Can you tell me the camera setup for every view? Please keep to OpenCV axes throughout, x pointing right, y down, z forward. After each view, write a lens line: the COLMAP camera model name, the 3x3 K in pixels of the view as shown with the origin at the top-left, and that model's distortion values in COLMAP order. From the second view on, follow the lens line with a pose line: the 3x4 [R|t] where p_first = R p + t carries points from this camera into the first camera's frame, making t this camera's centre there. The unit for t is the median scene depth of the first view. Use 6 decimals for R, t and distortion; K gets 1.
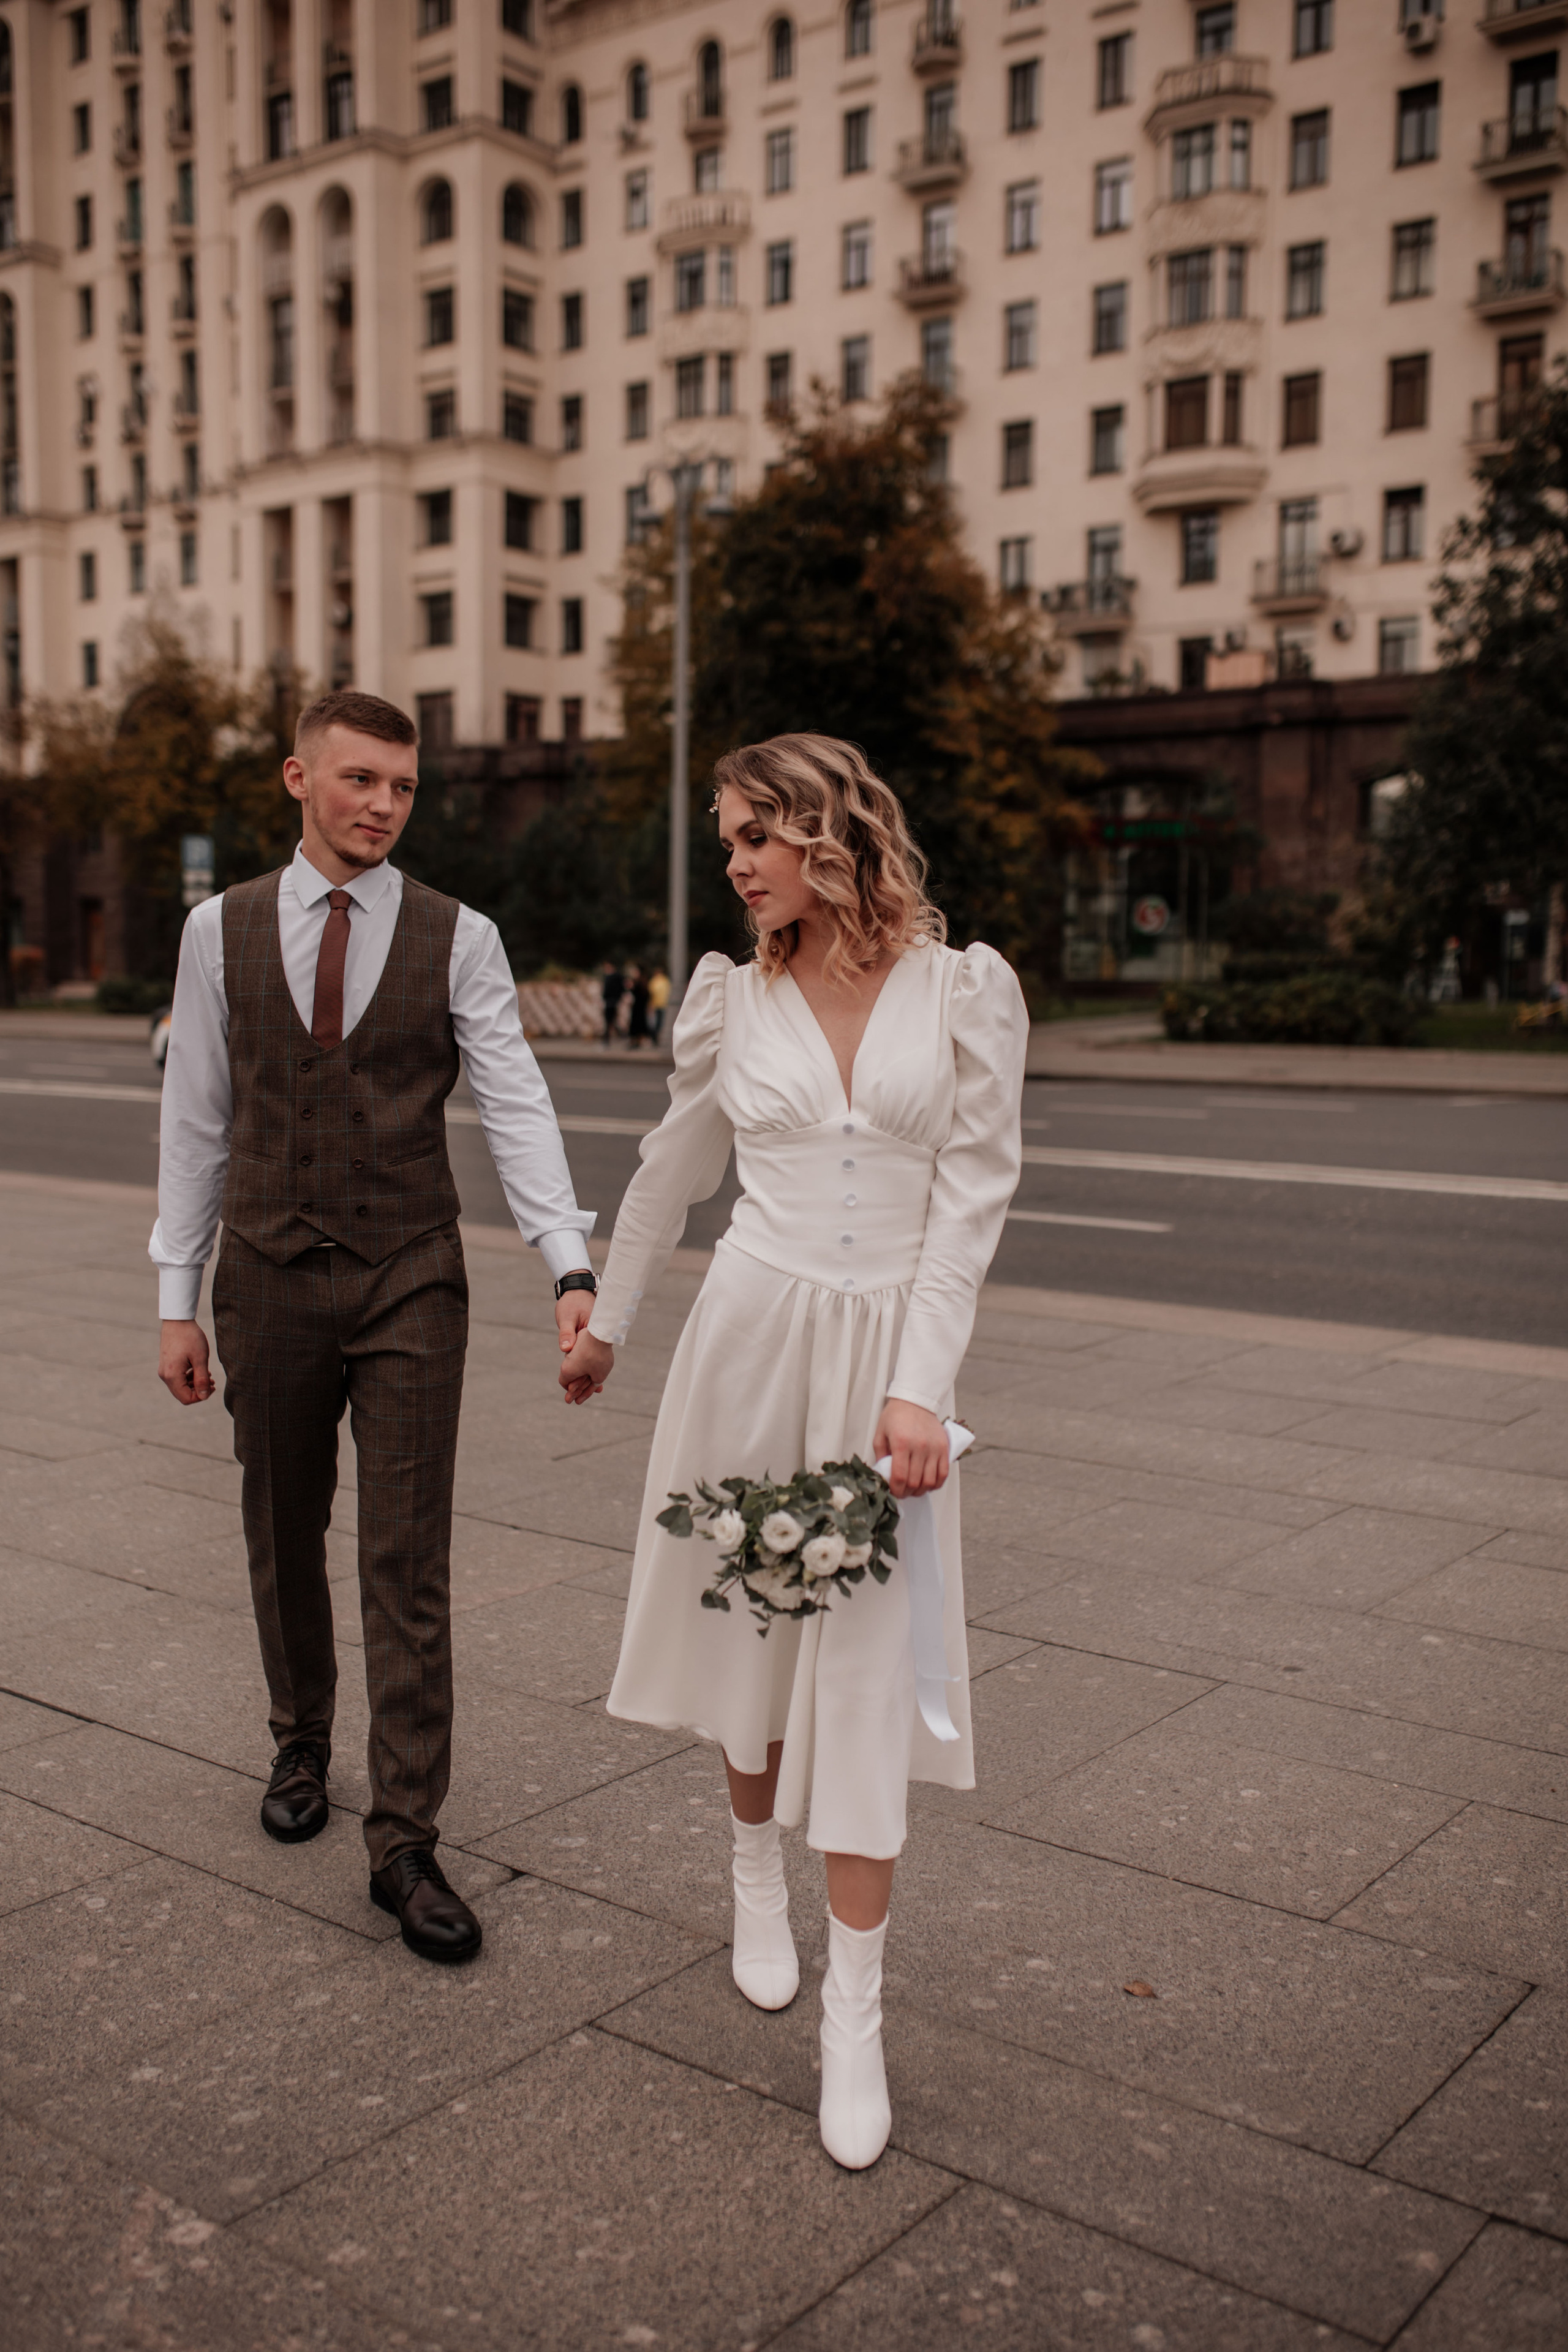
lens RADIAL K [[2239.5, 0, 784.7], [0, 2239.5, 1184.4], [0, 0, 1]] dist [0.000203, 0.004684]
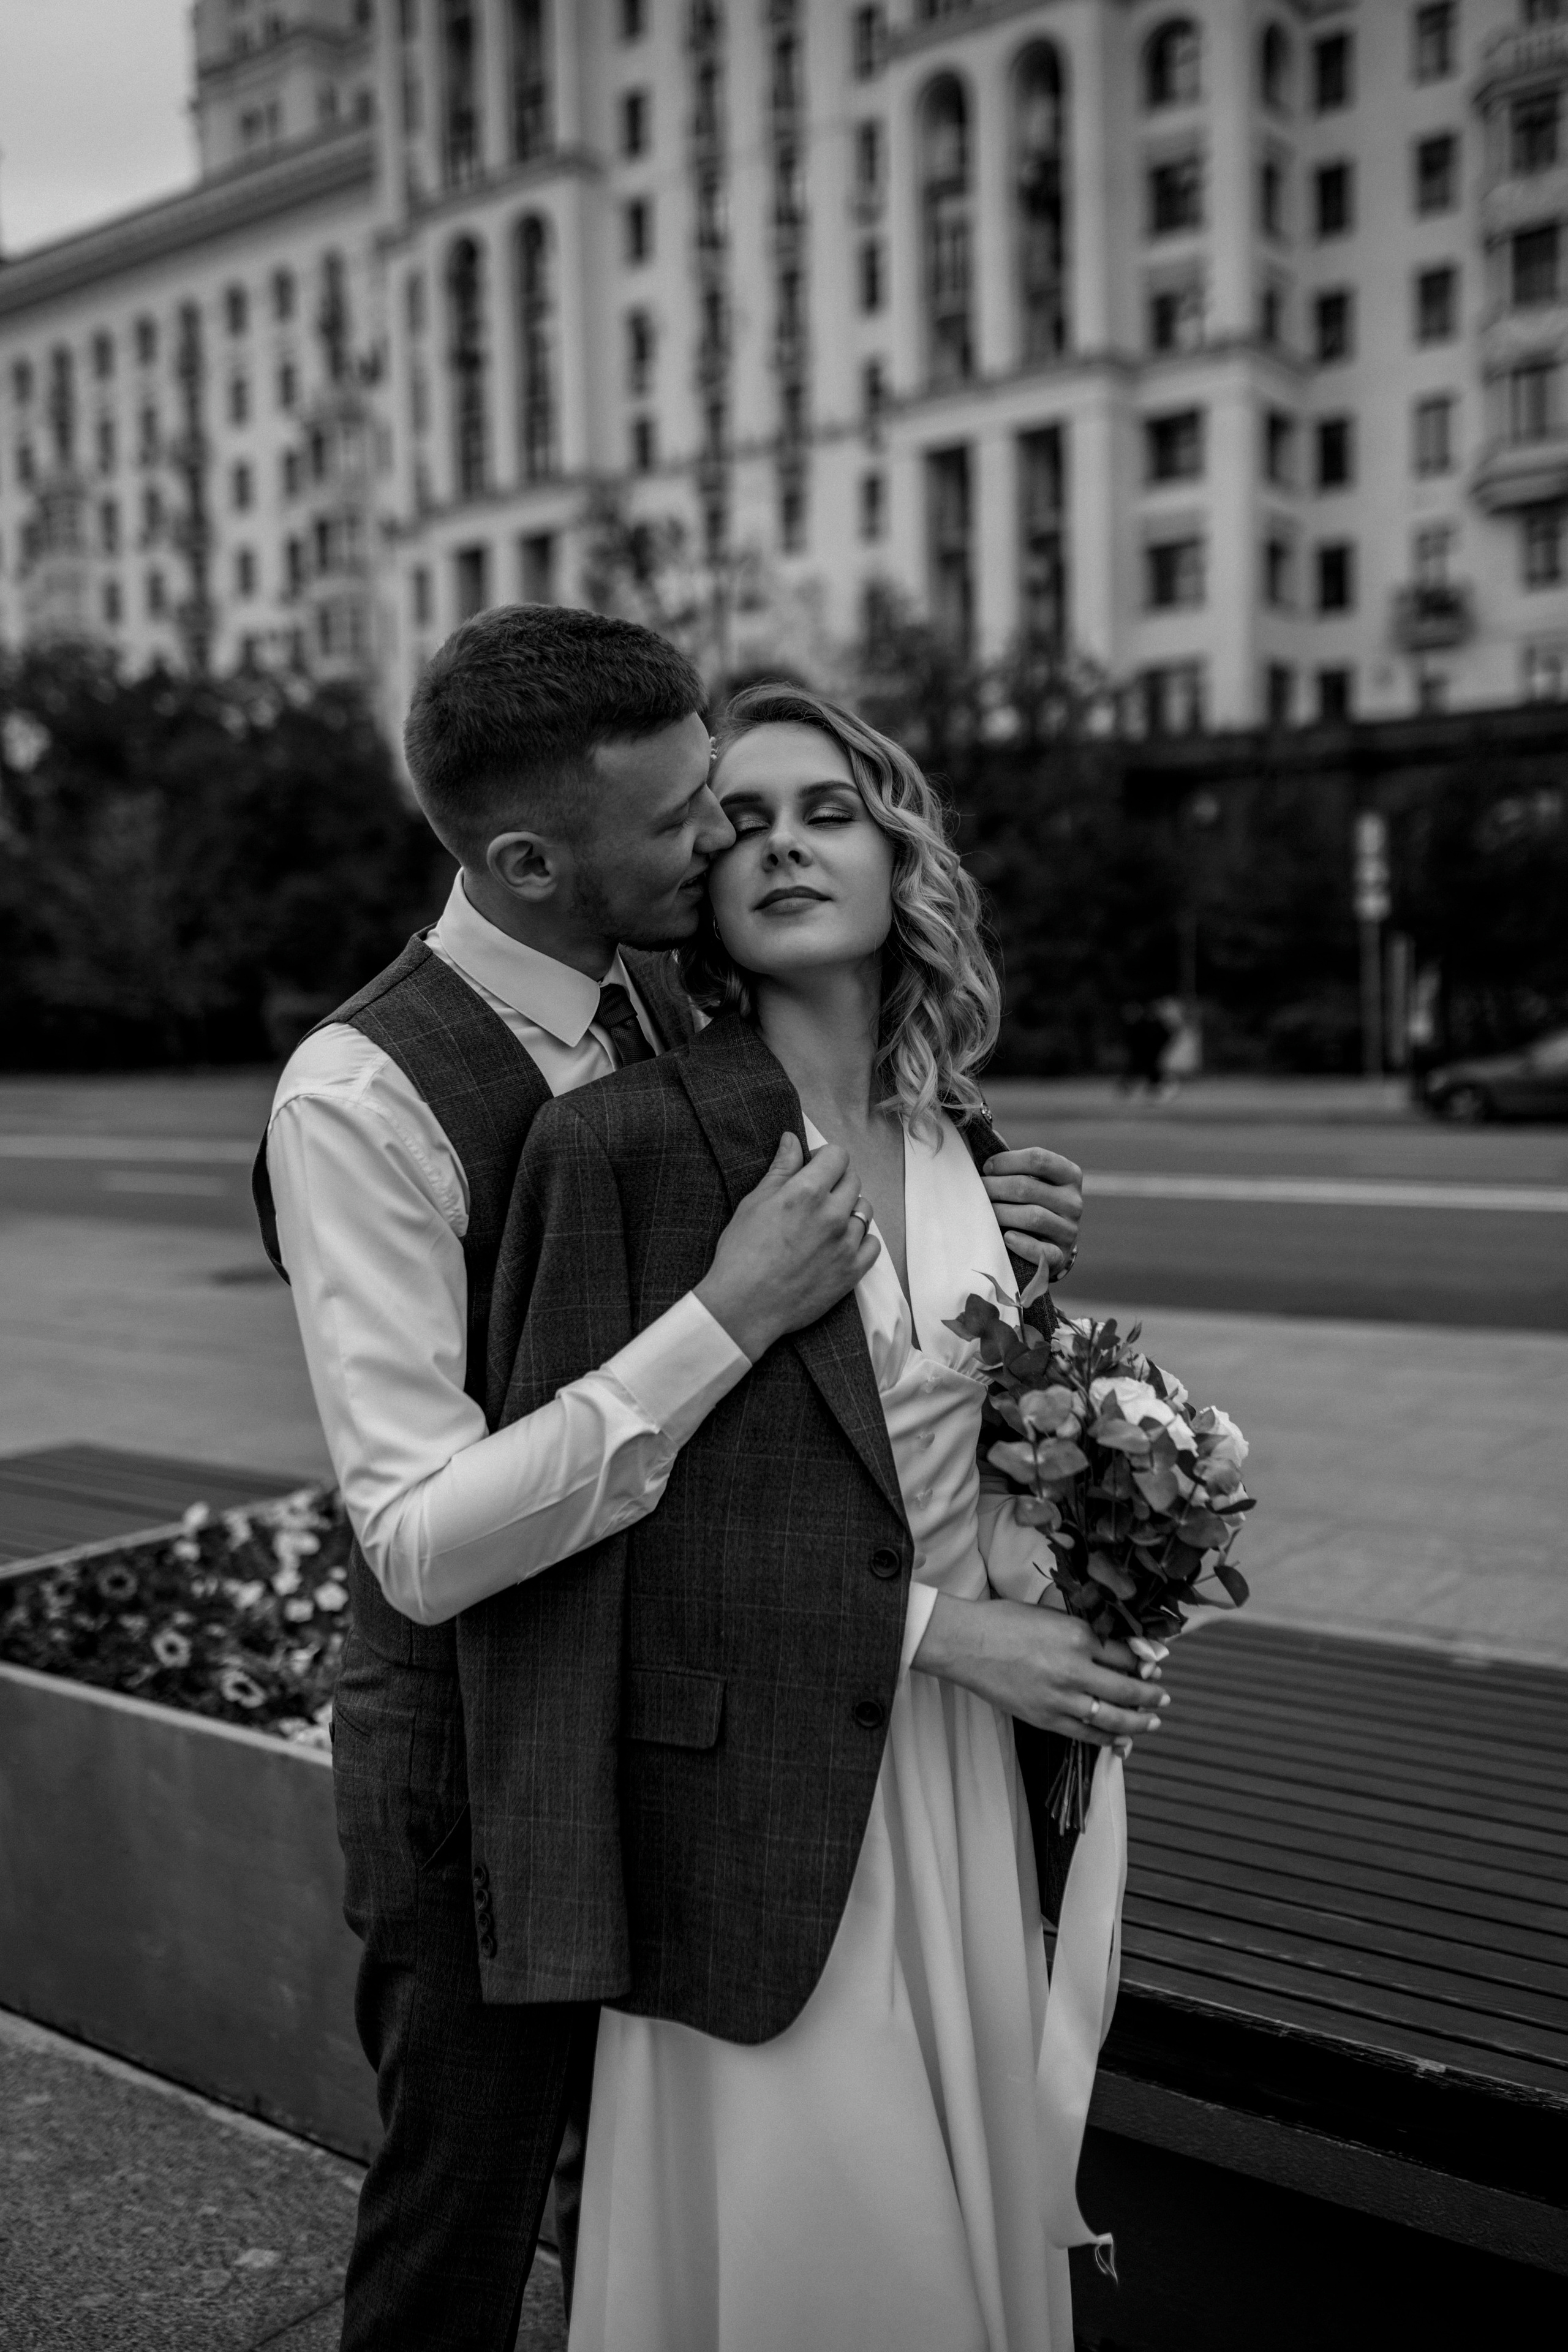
lens RADIAL K [[2239.5, 0, 784.7], [0, 2239.5, 1184.4], [0, 0, 1]] dist [0.000203, 0.004684]
pose [[0.999579, -0.018422, -0.022408, -0.253329], [0.017904, 0.999573, -0.023098, -0.018457], [0.022824, 0.022687, 0.999482, 0.189276]]
